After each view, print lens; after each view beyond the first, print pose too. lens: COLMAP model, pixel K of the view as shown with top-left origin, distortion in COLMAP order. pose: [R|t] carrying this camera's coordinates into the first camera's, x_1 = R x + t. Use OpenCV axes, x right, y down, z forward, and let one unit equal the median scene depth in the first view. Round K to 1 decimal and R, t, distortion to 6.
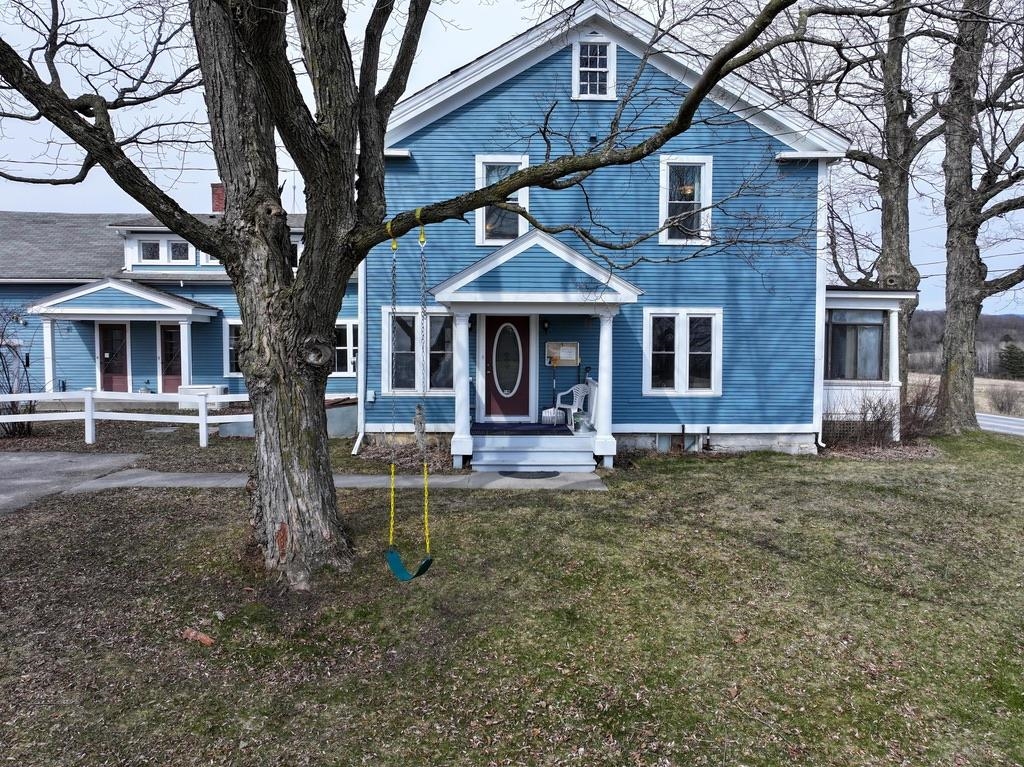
lens RADIAL K [[723.6, 0, 533.4], [0, 723.6, 379.0], [0, 0, 1]] dist [0.001872, 0.007419]
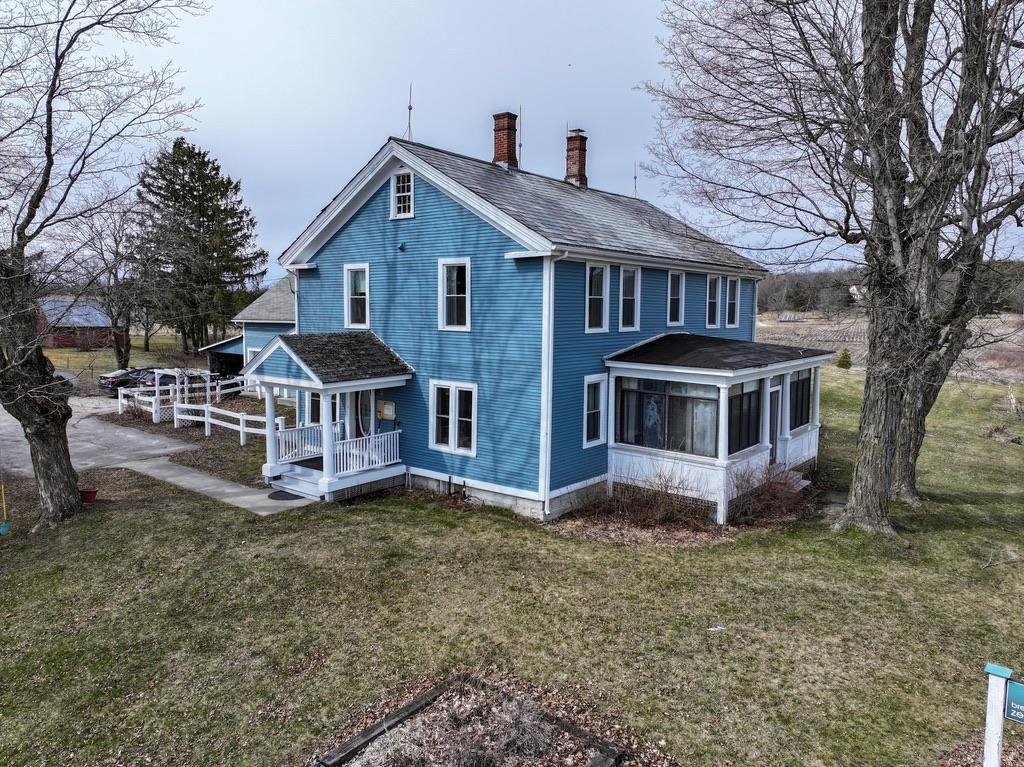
lens RADIAL K [[723.6, 0, 533.4], [0, 723.6, 379.0], [0, 0, 1]] dist [0.001872, 0.007419]
pose [[0.773817, 0.067501, -0.629802, 1.085431], [-0.042407, 0.997596, 0.054816, -0.175594], [0.631988, -0.015710, 0.774819, 0.134380]]
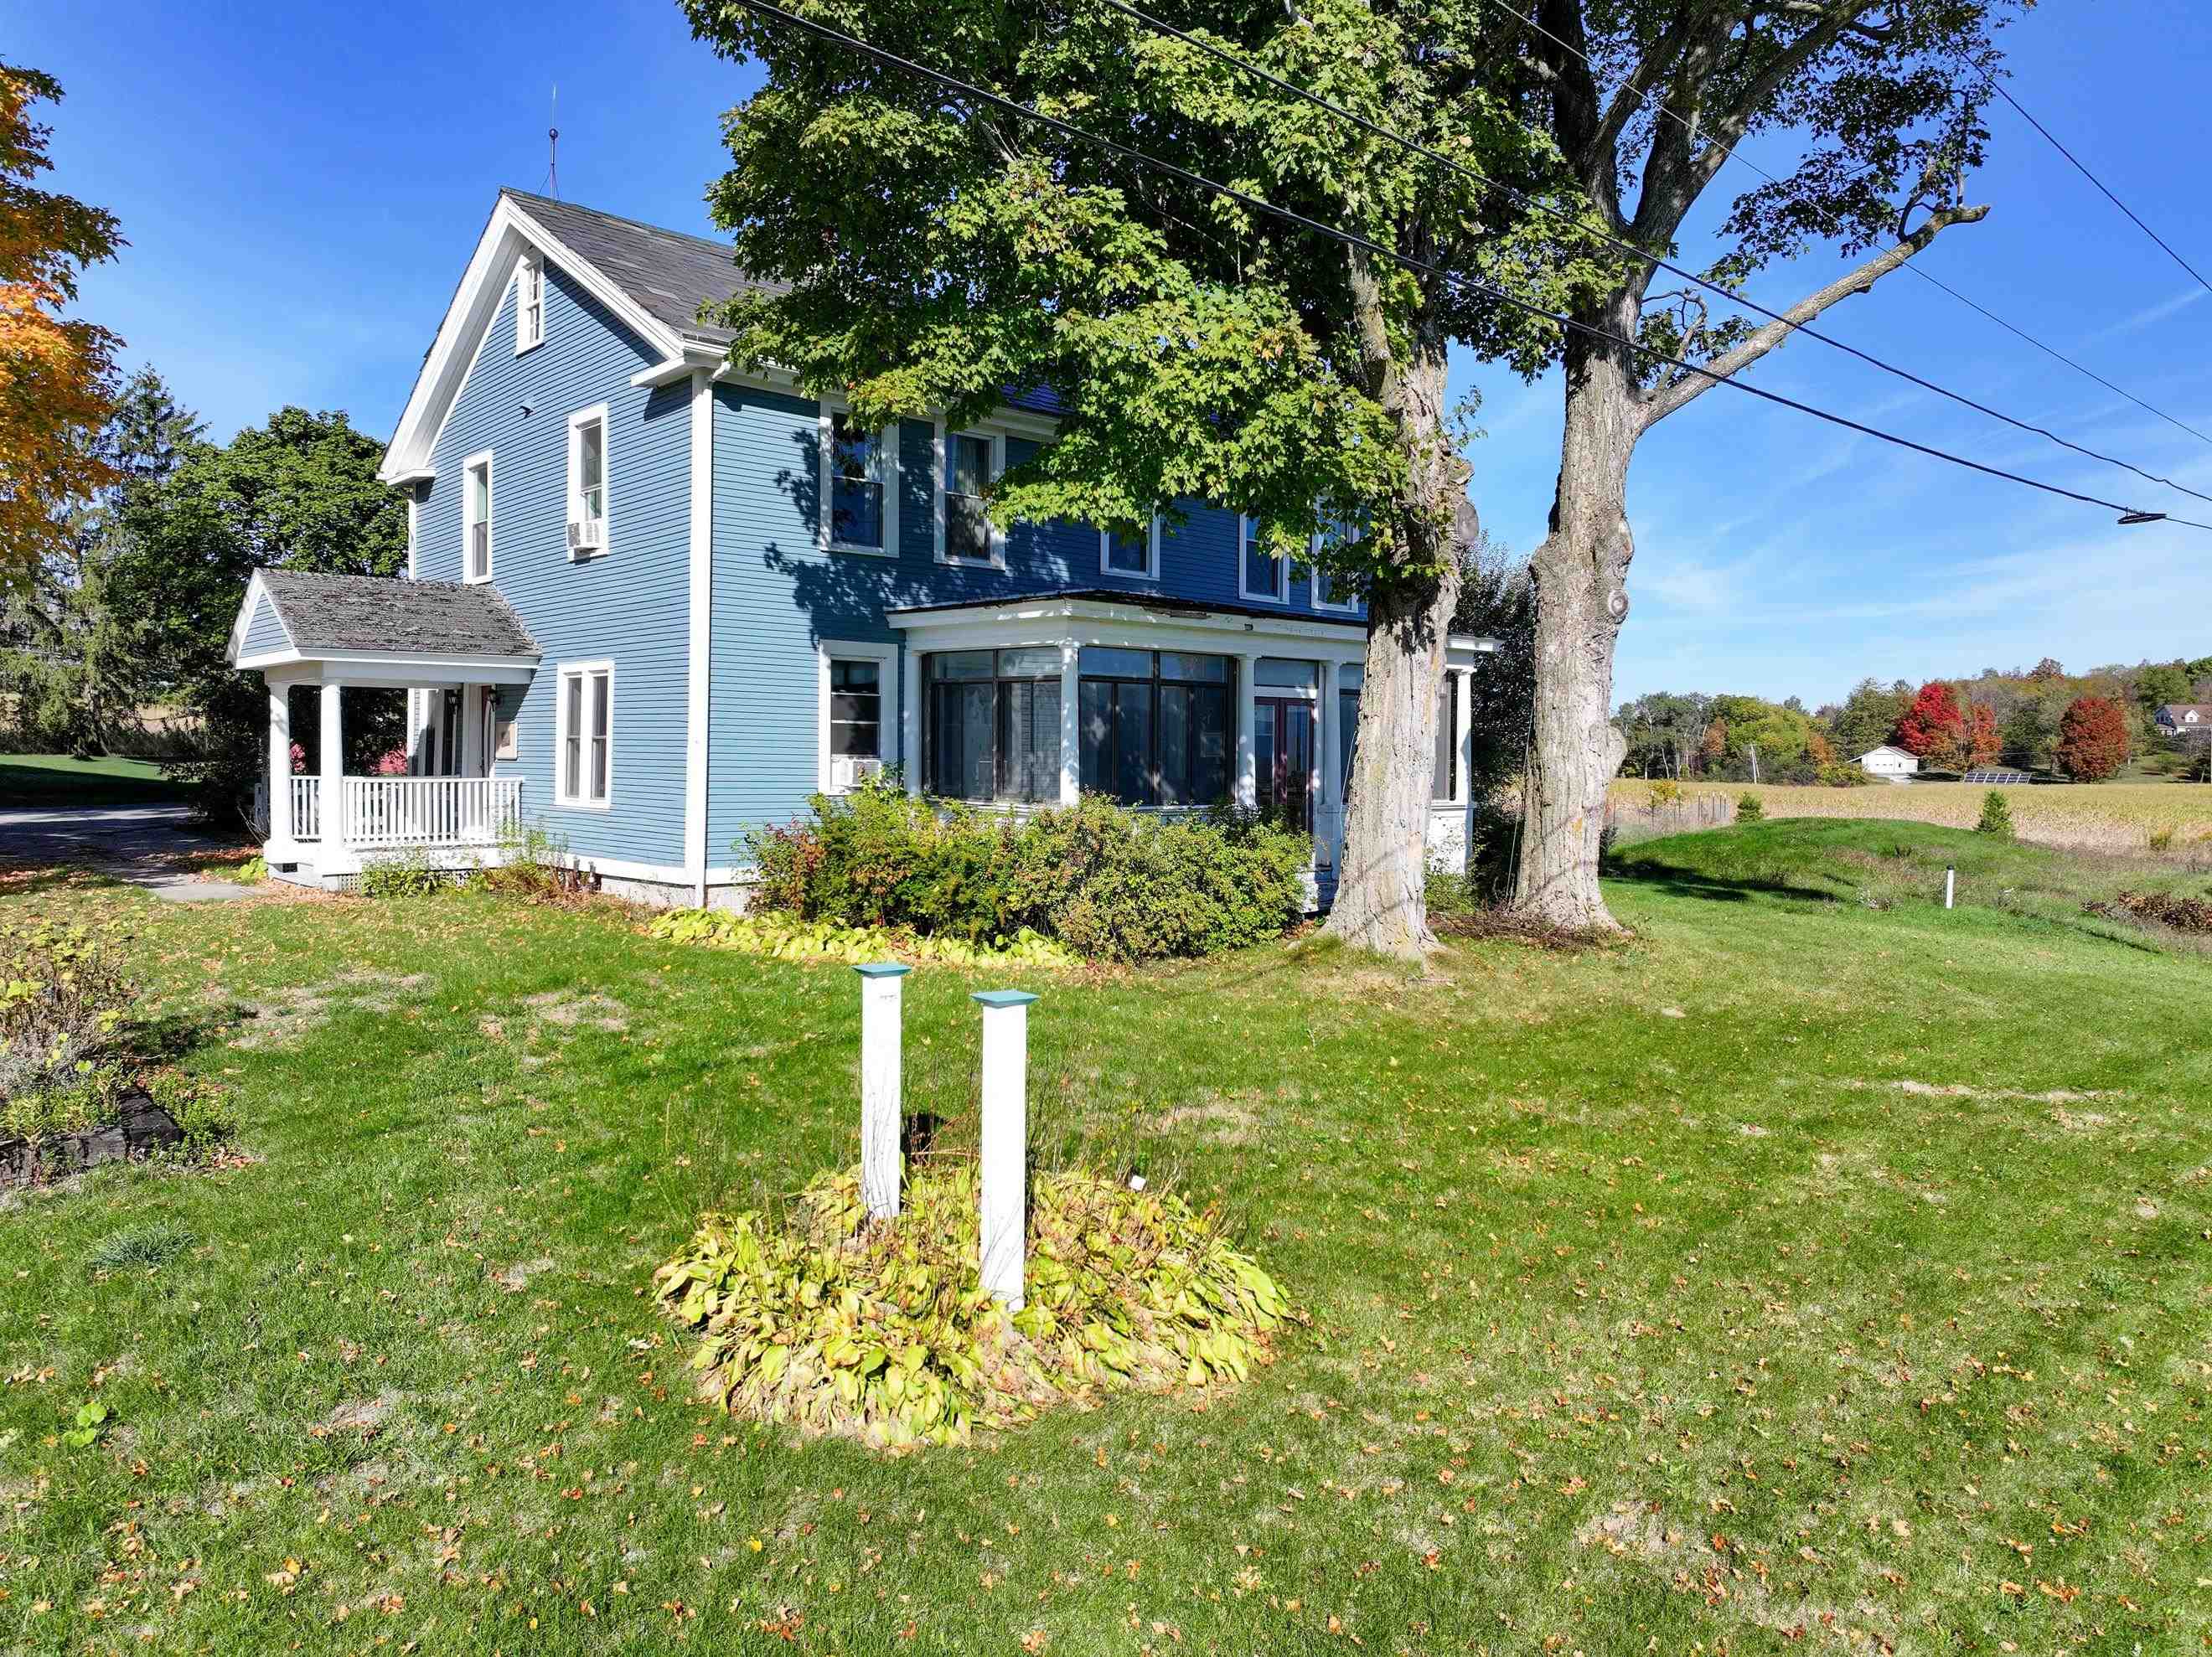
lens RADIAL K [[1562.9, 0, 1152.1], [0, 1562.9, 818.9], [0, 0, 1]] dist [0.001872, 0.007419]
pose [[0.634092, 0.024378, -0.772873, 1.508111], [-0.049782, 0.998716, -0.009341, 0.020929], [0.771653, 0.044398, 0.634492, 0.546974]]
